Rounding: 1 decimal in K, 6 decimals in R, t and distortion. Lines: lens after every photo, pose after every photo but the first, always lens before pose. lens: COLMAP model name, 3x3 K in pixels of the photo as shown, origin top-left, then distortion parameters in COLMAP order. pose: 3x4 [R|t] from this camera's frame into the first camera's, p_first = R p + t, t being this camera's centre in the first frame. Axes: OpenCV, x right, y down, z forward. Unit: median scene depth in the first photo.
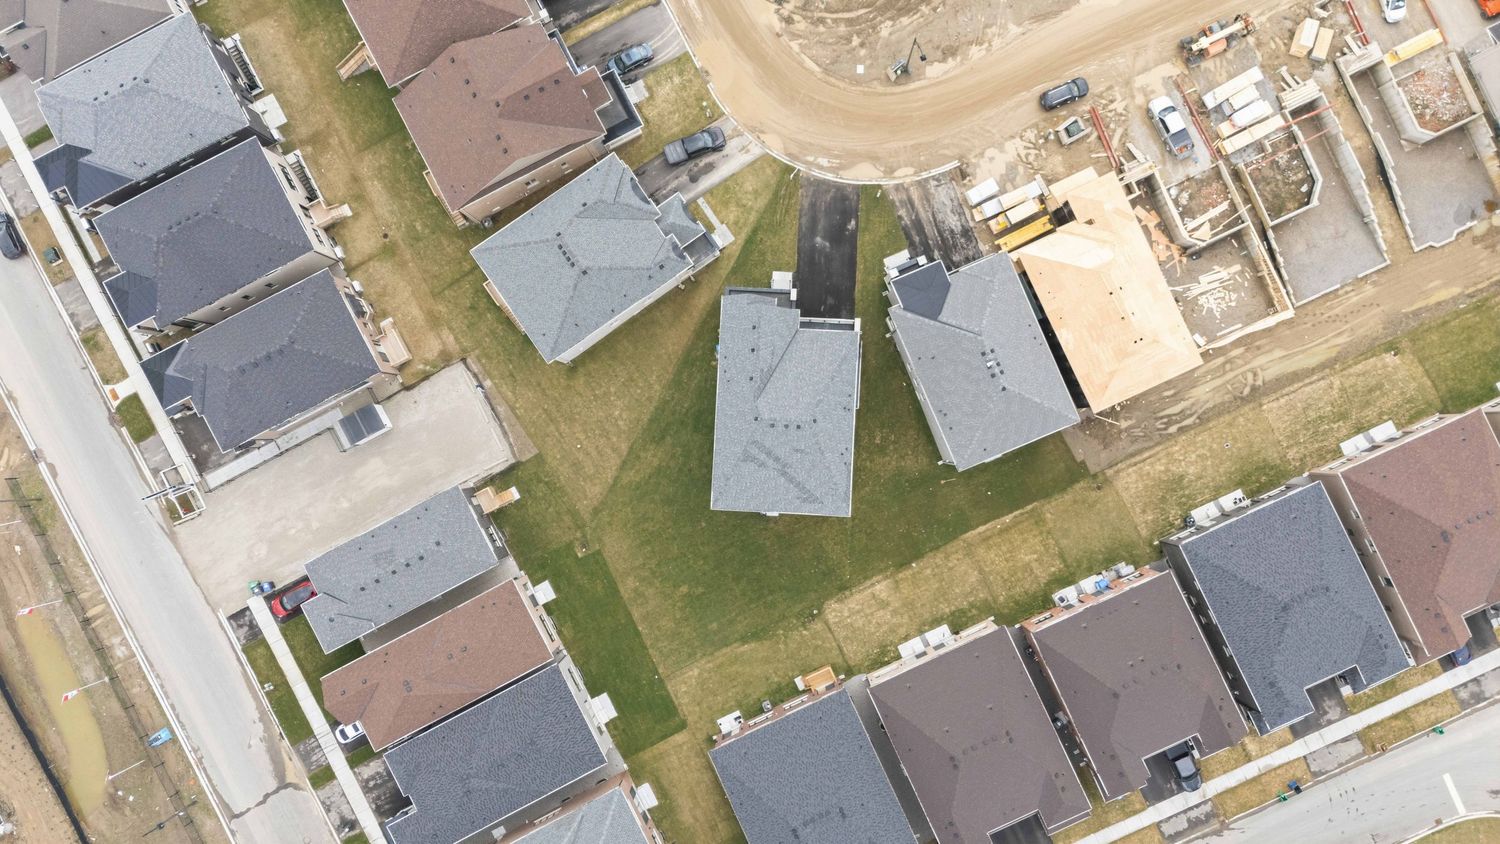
lens RADIAL K [[1101.5, 0, 752.5], [0, 1101.5, 415.6], [0, 0, 1]] dist [0.072627, -0.076822]
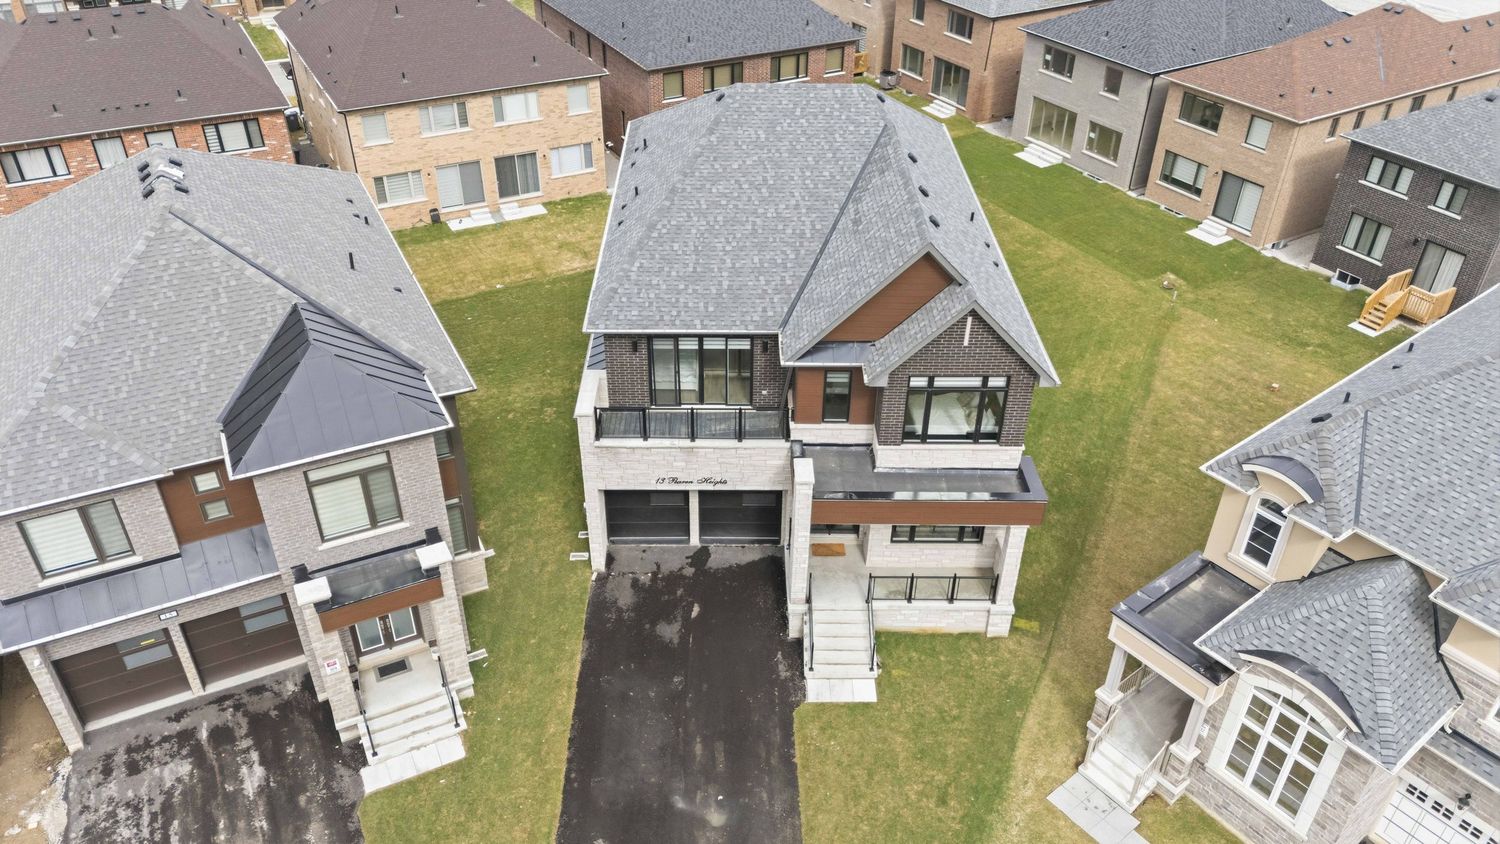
lens RADIAL K [[1101.5, 0, 752.4], [0, 1101.5, 423.1], [0, 0, 1]] dist [0.072627, -0.076822]
pose [[-0.998004, 0.037935, -0.050480, 0.060698], [-0.063022, -0.548427, 0.833820, -0.319961], [0.003946, 0.835338, 0.549723, 0.782673]]
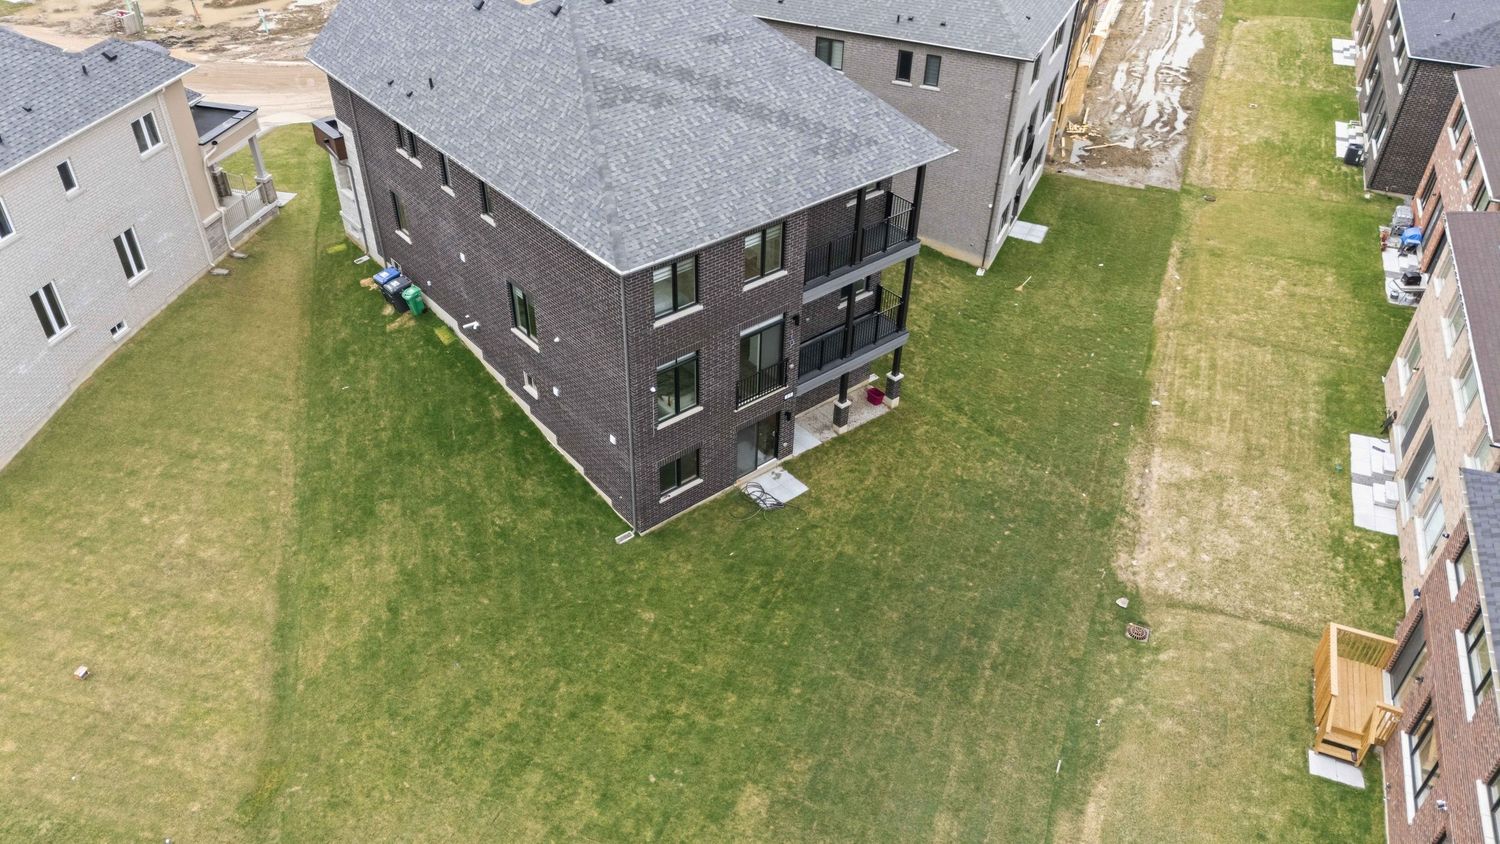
lens RADIAL K [[1101.5, 0, 751.9], [0, 1101.5, 416.3], [0, 0, 1]] dist [0.072627, -0.076822]
pose [[0.729965, -0.382068, 0.566723, -0.169607], [0.681610, 0.468301, -0.562230, 0.257022], [-0.050587, 0.796692, 0.602265, 0.787094]]
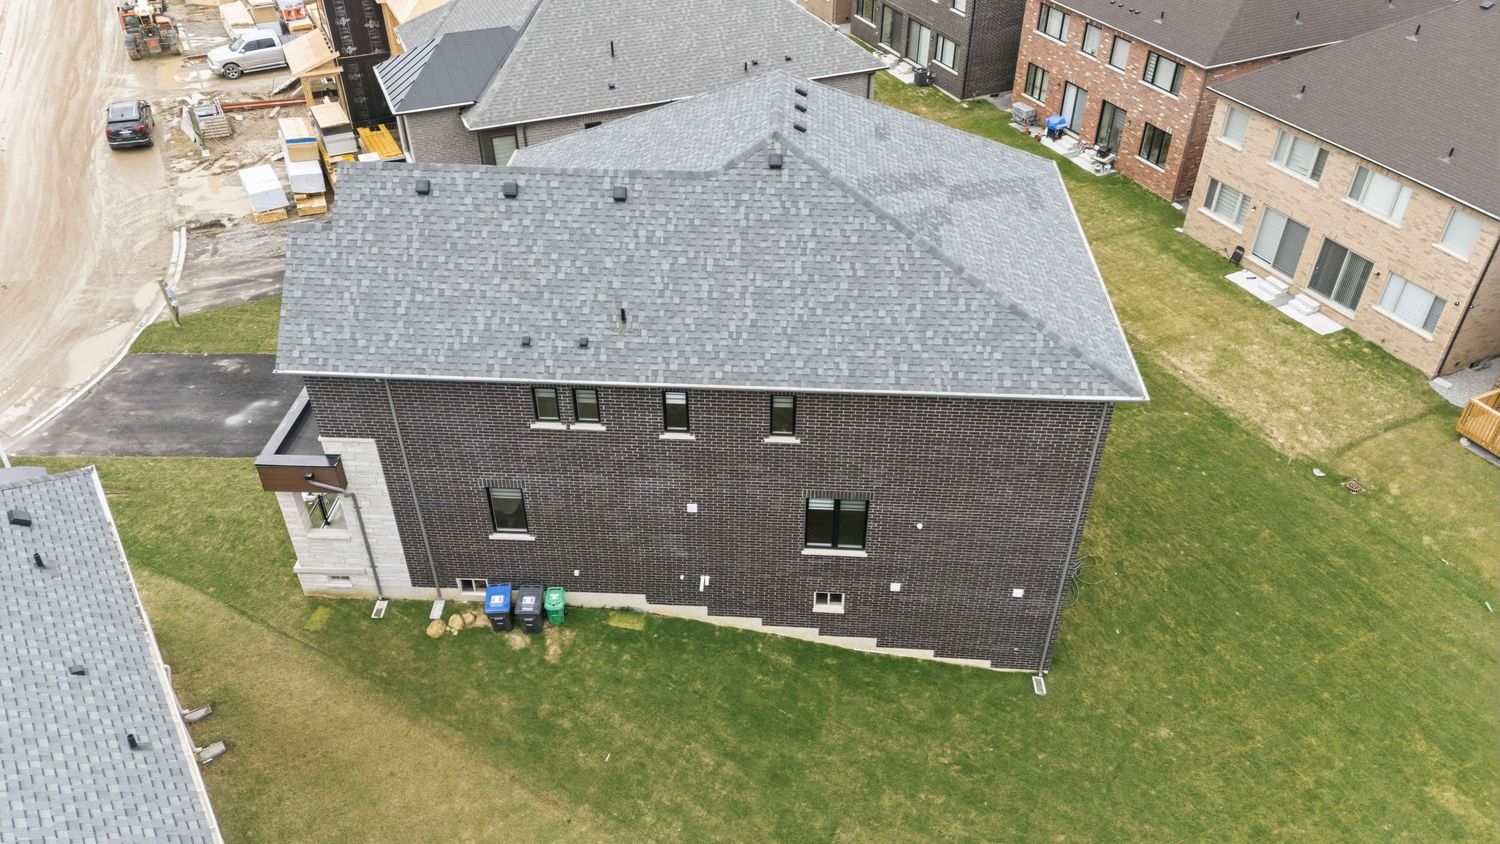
lens RADIAL K [[1101.5, 0, 749.3], [0, 1101.5, 414.1], [0, 0, 1]] dist [0.072627, -0.076822]
pose [[0.002843, -0.583261, 0.812280, -0.217492], [0.999740, 0.020044, 0.010893, -0.004345], [-0.022635, 0.812037, 0.583166, 0.790108]]
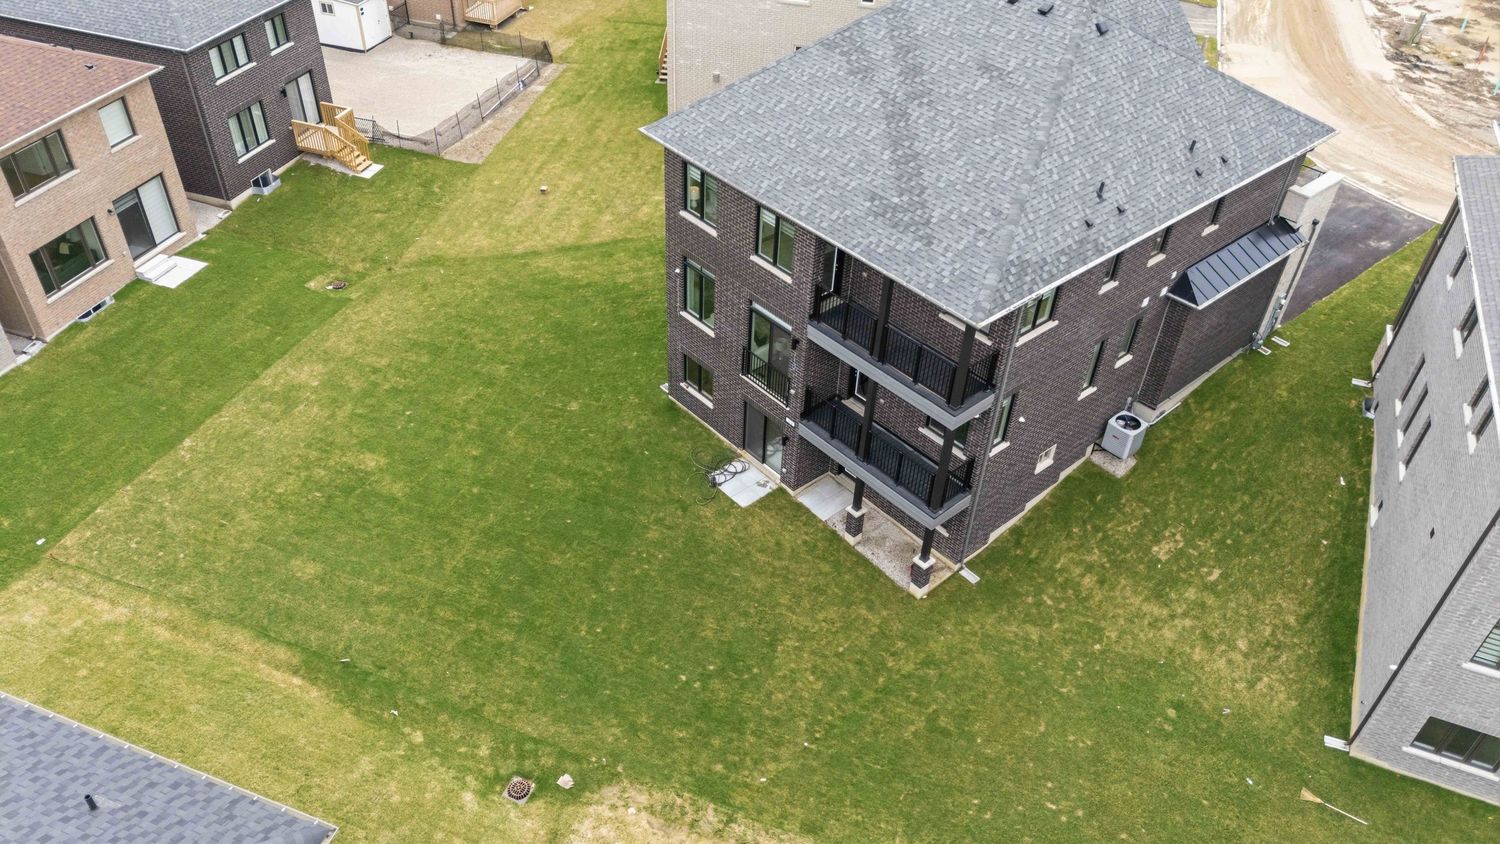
lens RADIAL K [[1101.5, 0, 754.5], [0, 1101.5, 420.0], [0, 0, 1]] dist [0.072627, -0.076822]
pose [[0.697399, 0.487608, -0.525236, 0.177162], [-0.715635, 0.434187, -0.547127, 0.249149], [-0.038732, 0.757443, 0.651751, 0.782548]]
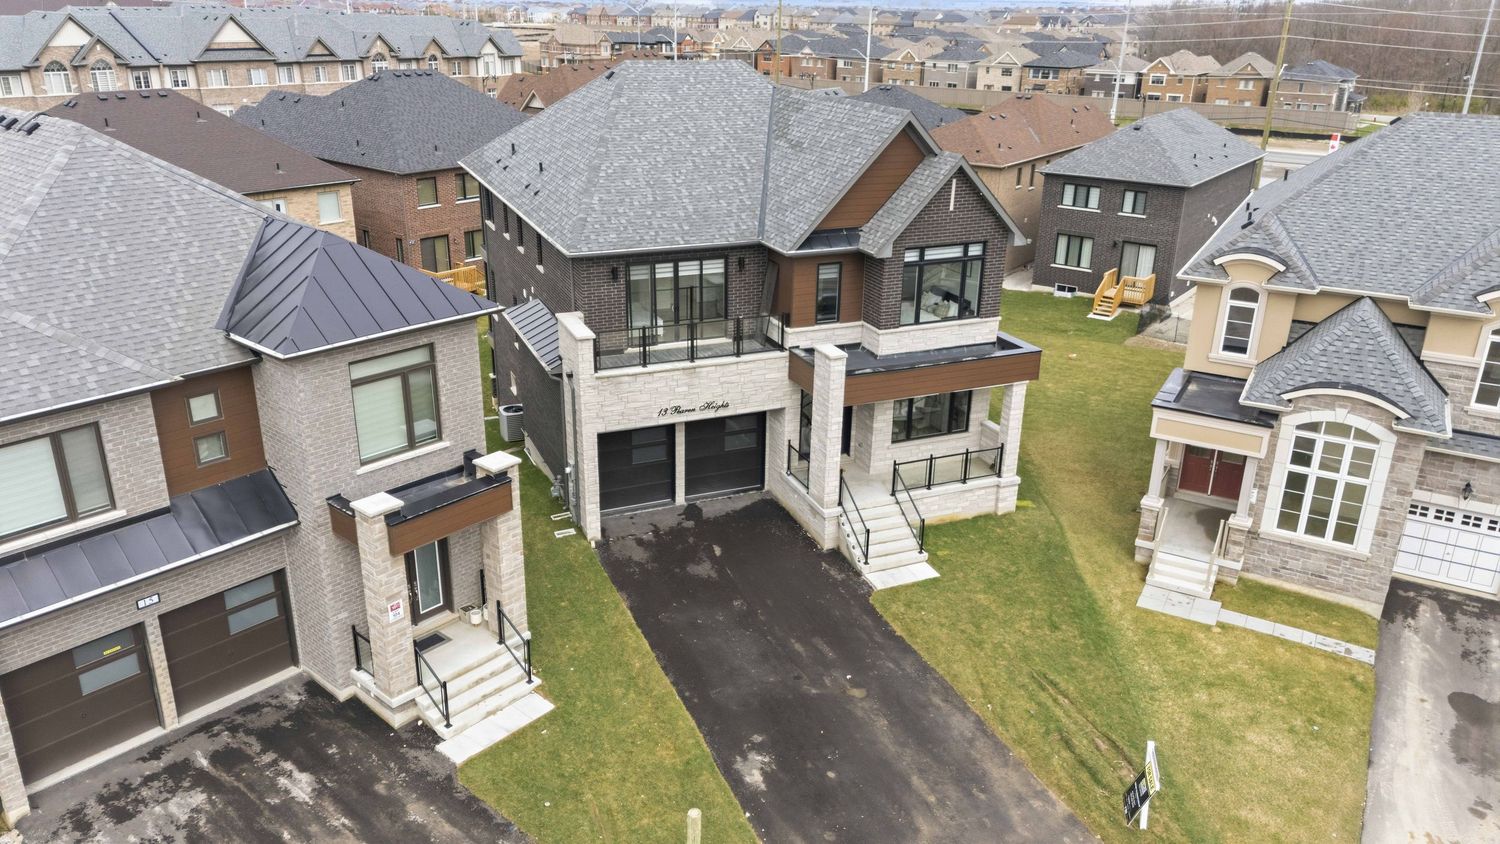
lens RADIAL K [[1101.5, 0, 753.9], [0, 1101.5, 424.5], [0, 0, 1]] dist [0.072627, -0.076822]
pose [[-0.897798, 0.161264, -0.409820, 0.163558], [-0.440357, -0.314685, 0.840868, -0.324630], [0.006637, 0.935397, 0.353537, 0.862297]]
